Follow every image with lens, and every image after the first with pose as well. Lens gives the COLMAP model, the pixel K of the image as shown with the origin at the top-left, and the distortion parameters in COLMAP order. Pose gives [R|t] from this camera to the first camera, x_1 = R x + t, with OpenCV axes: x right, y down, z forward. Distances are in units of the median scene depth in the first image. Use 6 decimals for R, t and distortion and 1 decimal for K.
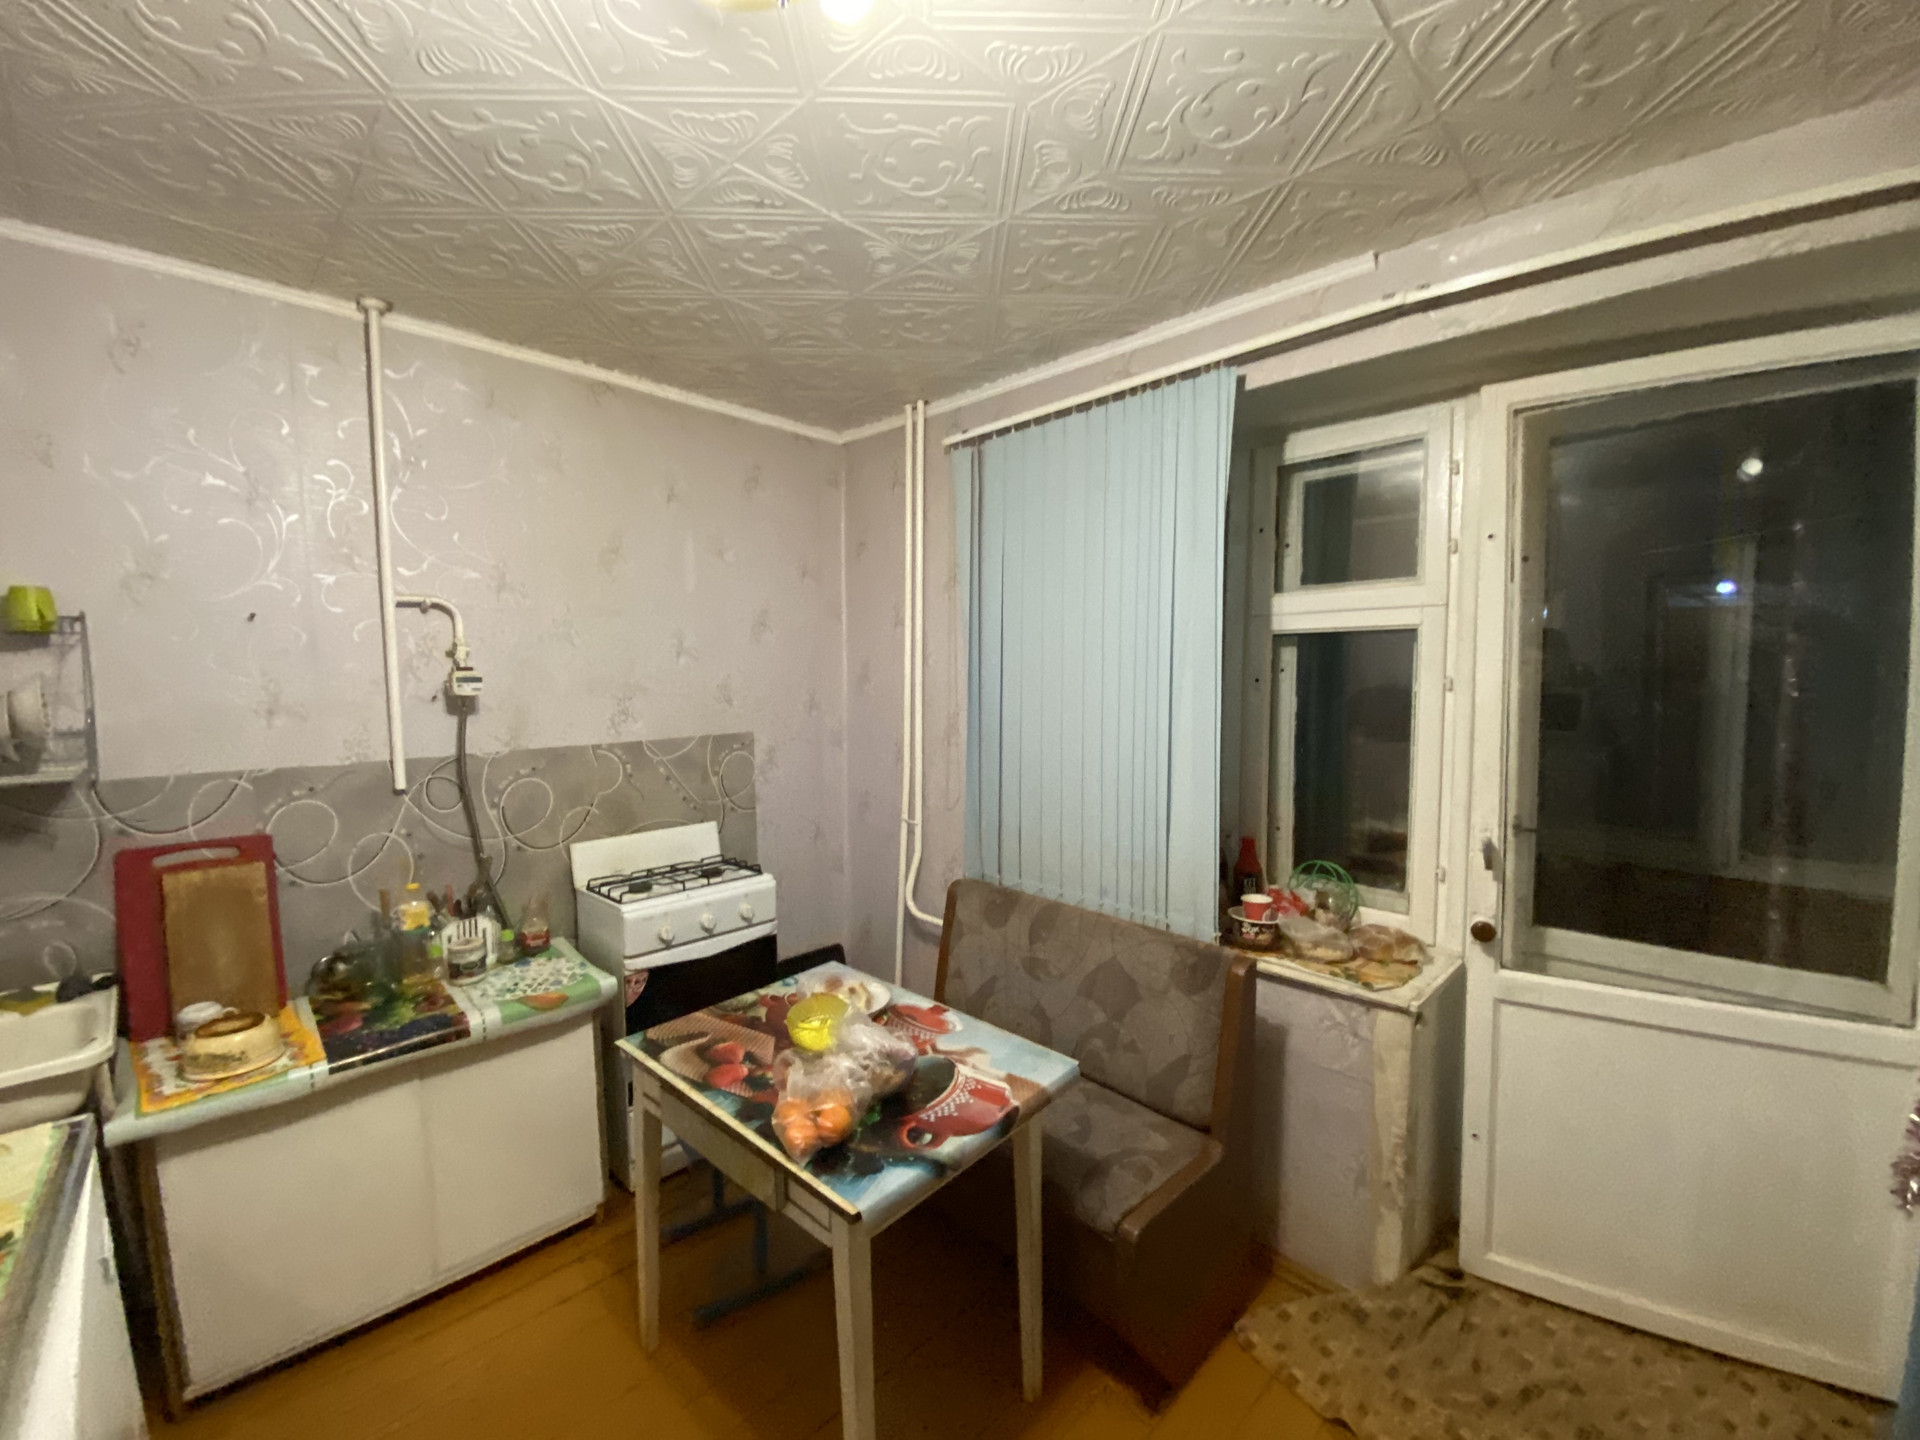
lens RADIAL K [[788.2, 0, 960.0], [0, 788.2, 720.0], [0, 0, 1]] dist [0.024487, -0.022424]
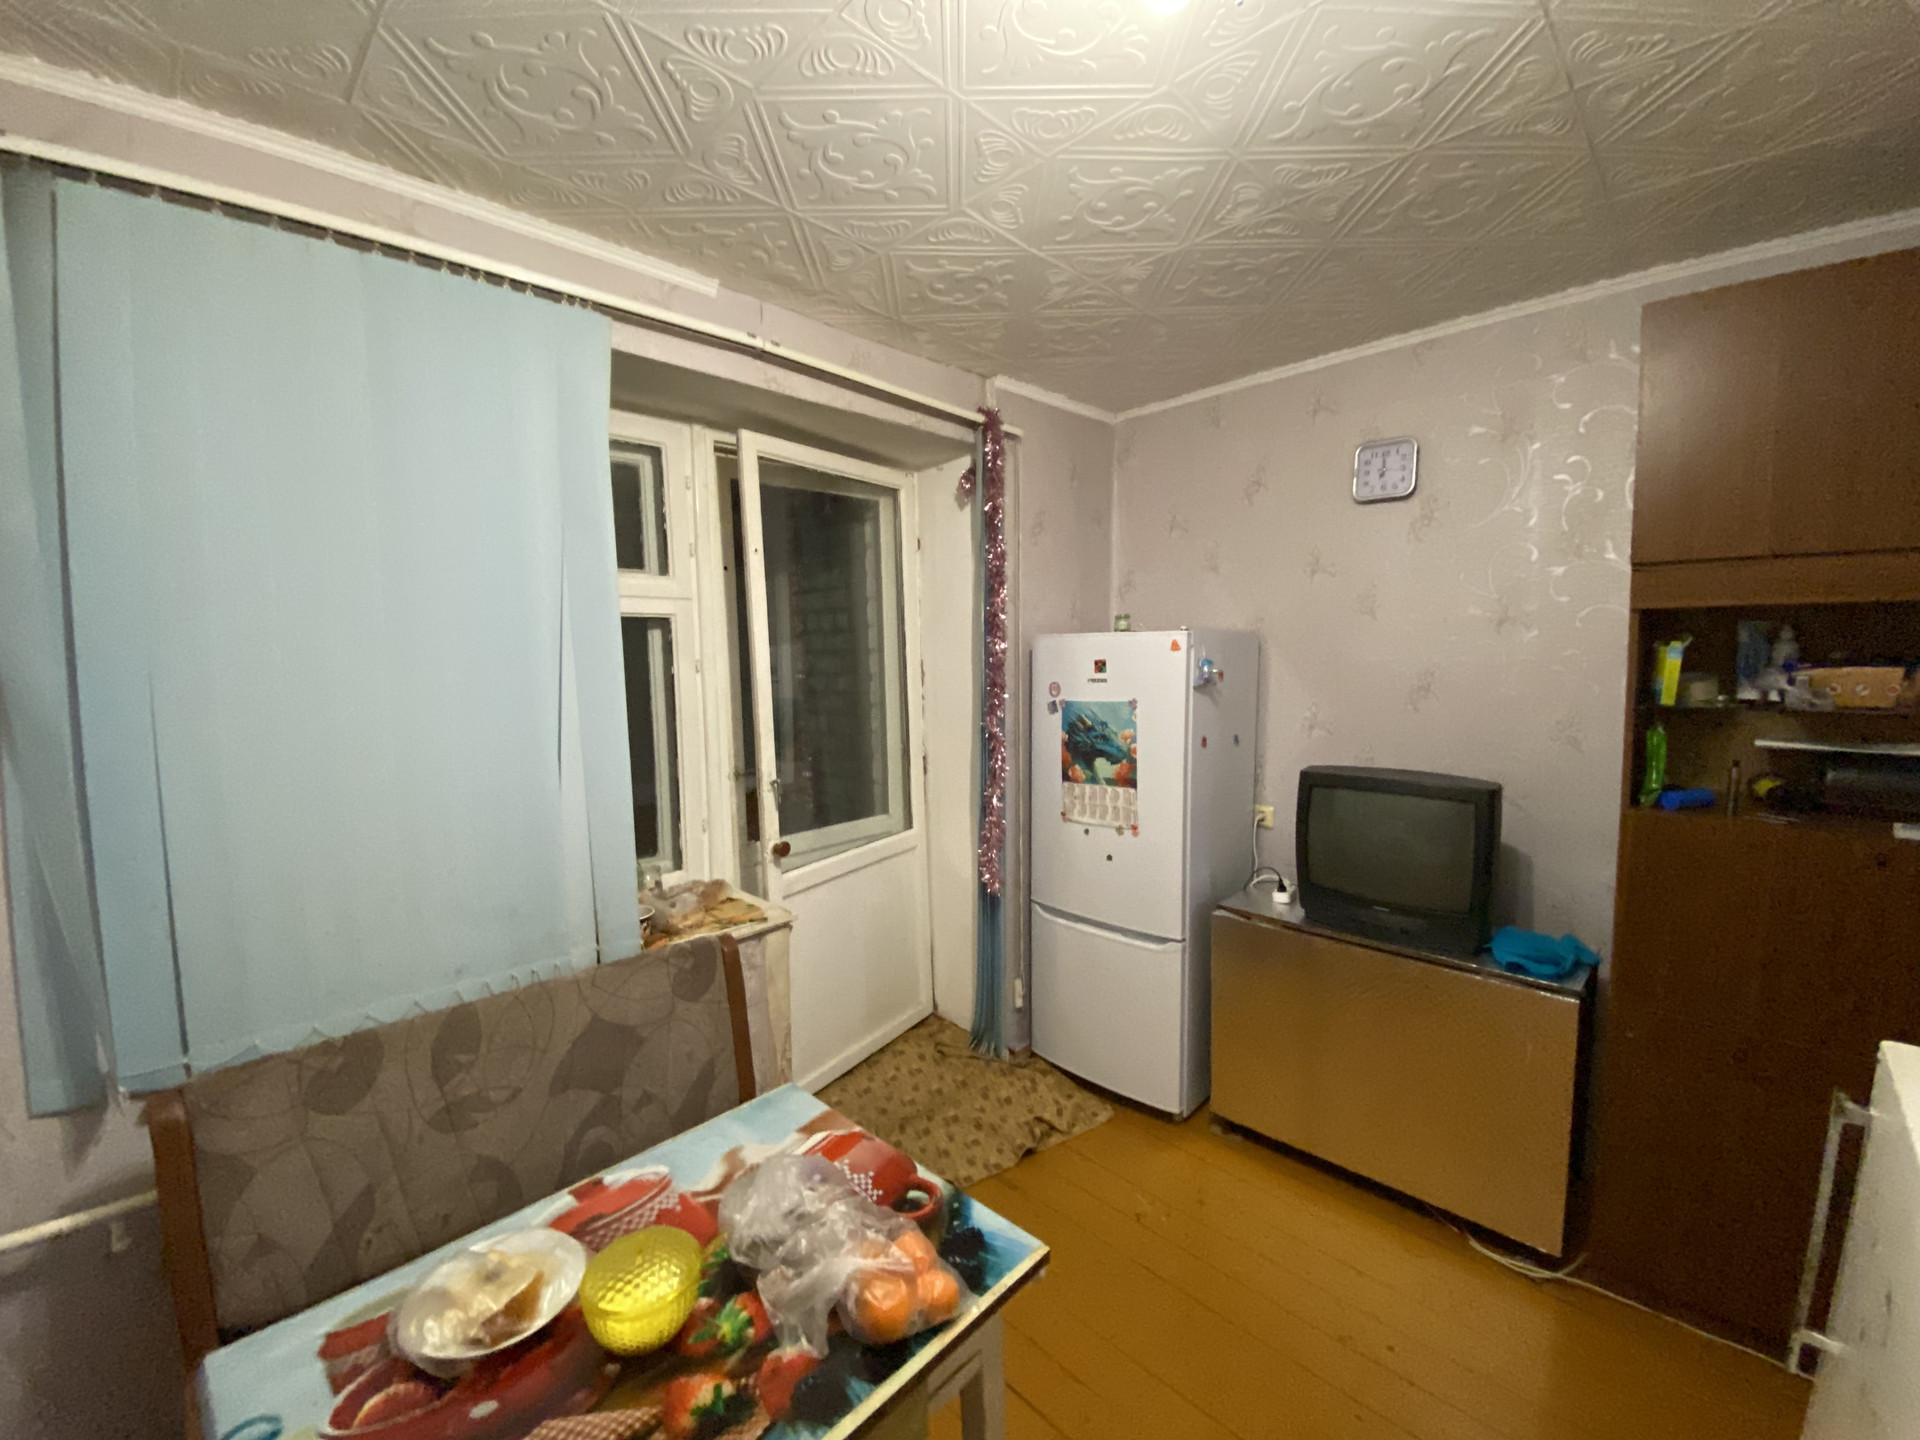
lens RADIAL K [[788.2, 0, 960.0], [0, 788.2, 720.0], [0, 0, 1]] dist [0.024487, -0.022424]
pose [[-0.004321, -0.085414, 0.996336, -0.541546], [0.077075, 0.993353, 0.085493, -0.033534], [-0.997016, 0.077162, 0.002291, 0.577830]]
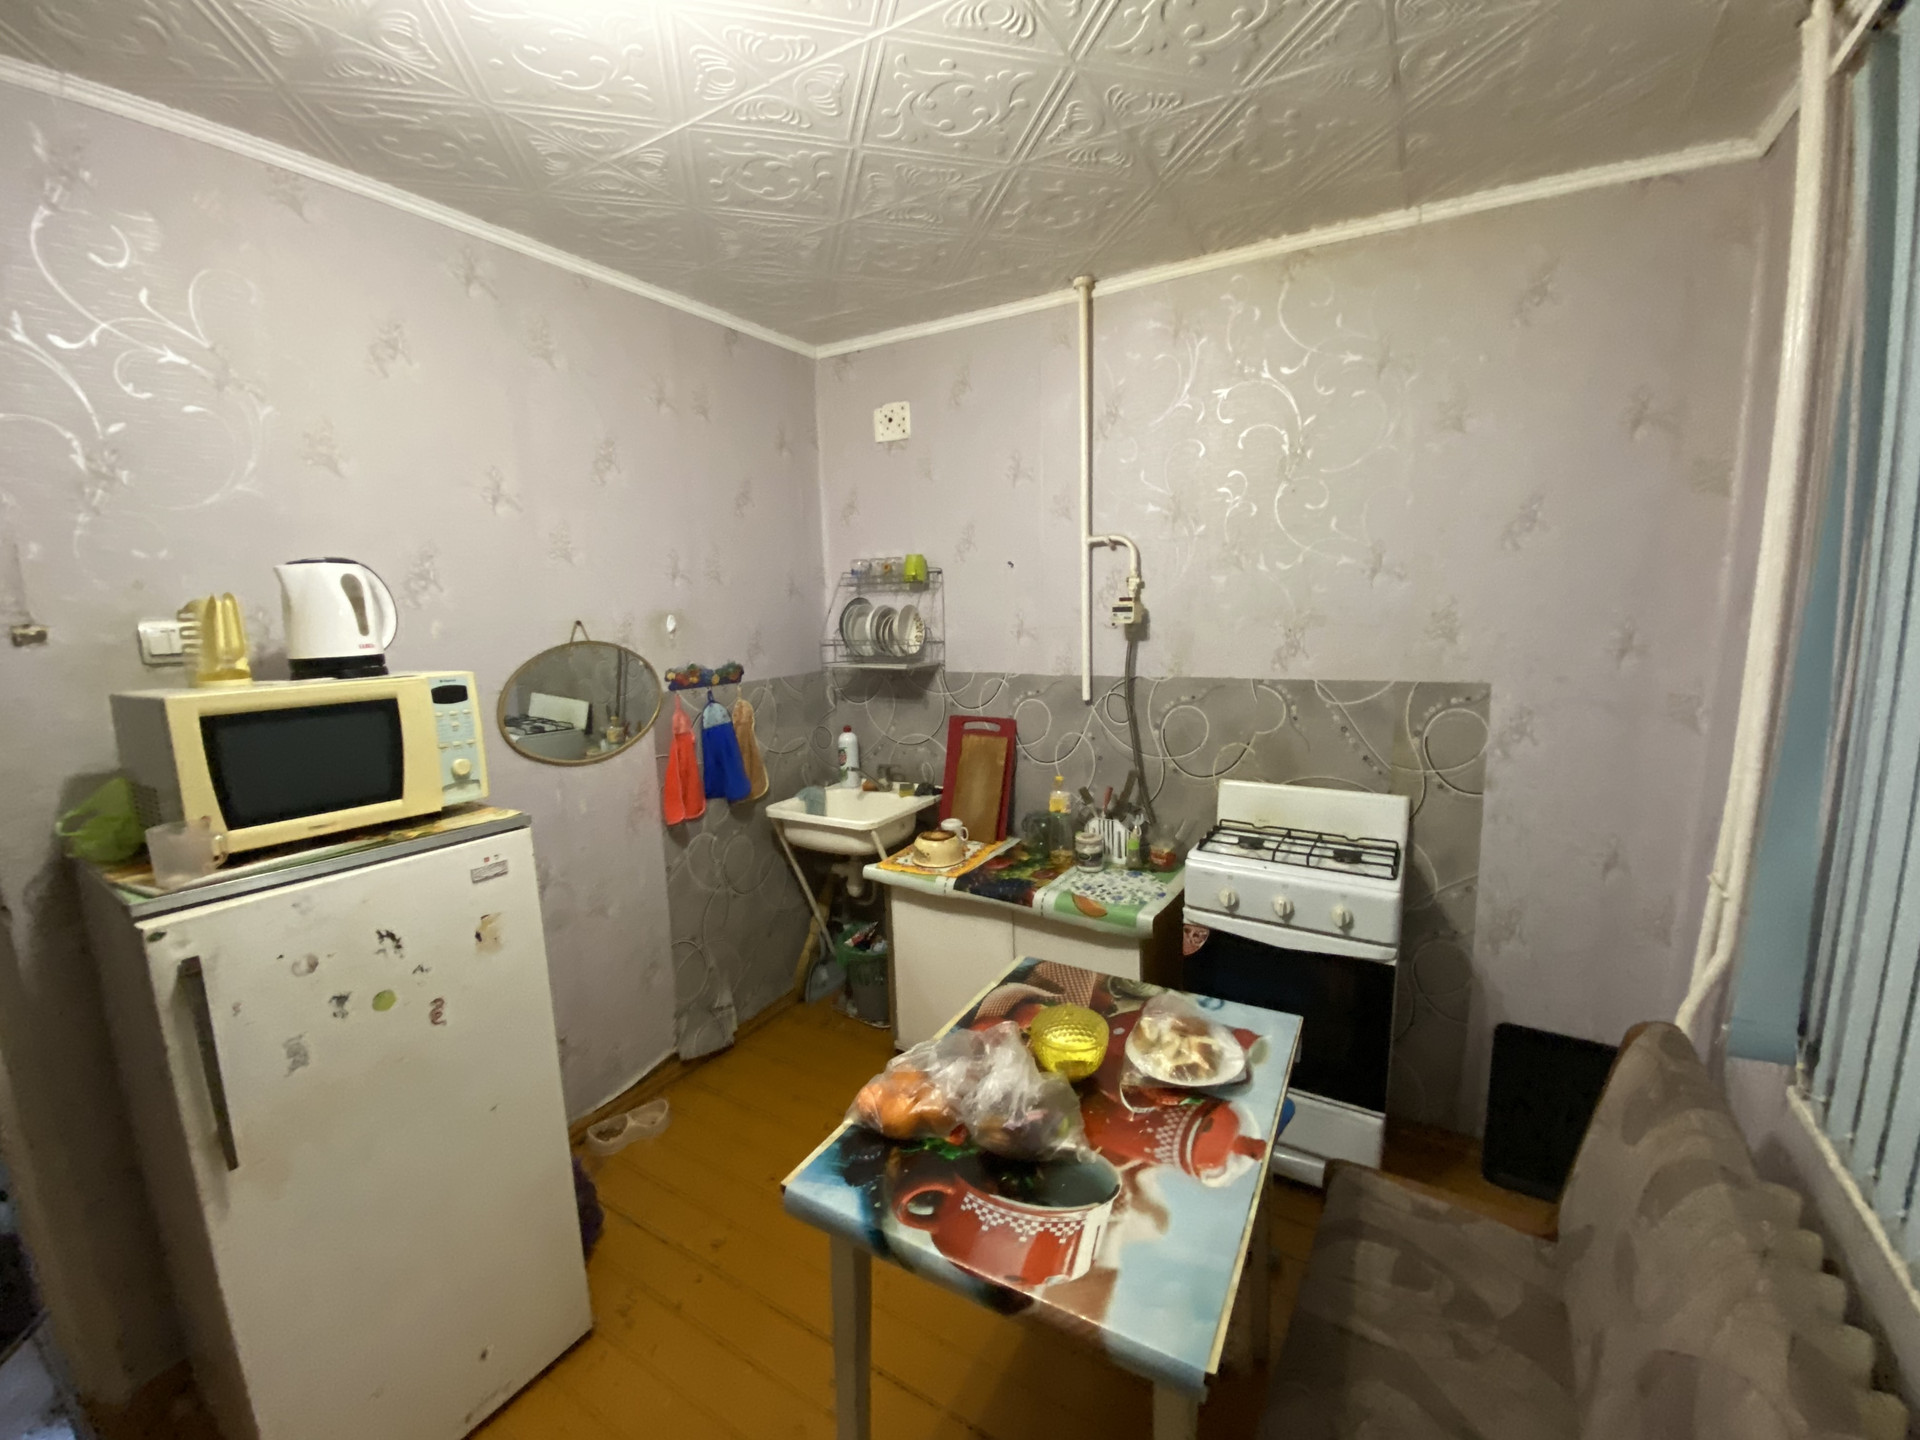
lens RADIAL K [[788.2, 0, 960.0], [0, 788.2, 720.0], [0, 0, 1]] dist [0.024487, -0.022424]
pose [[0.203492, 0.144058, -0.968420, 0.418177], [-0.038644, 0.989527, 0.139078, -0.041642], [0.978314, 0.009122, 0.206928, 0.550767]]
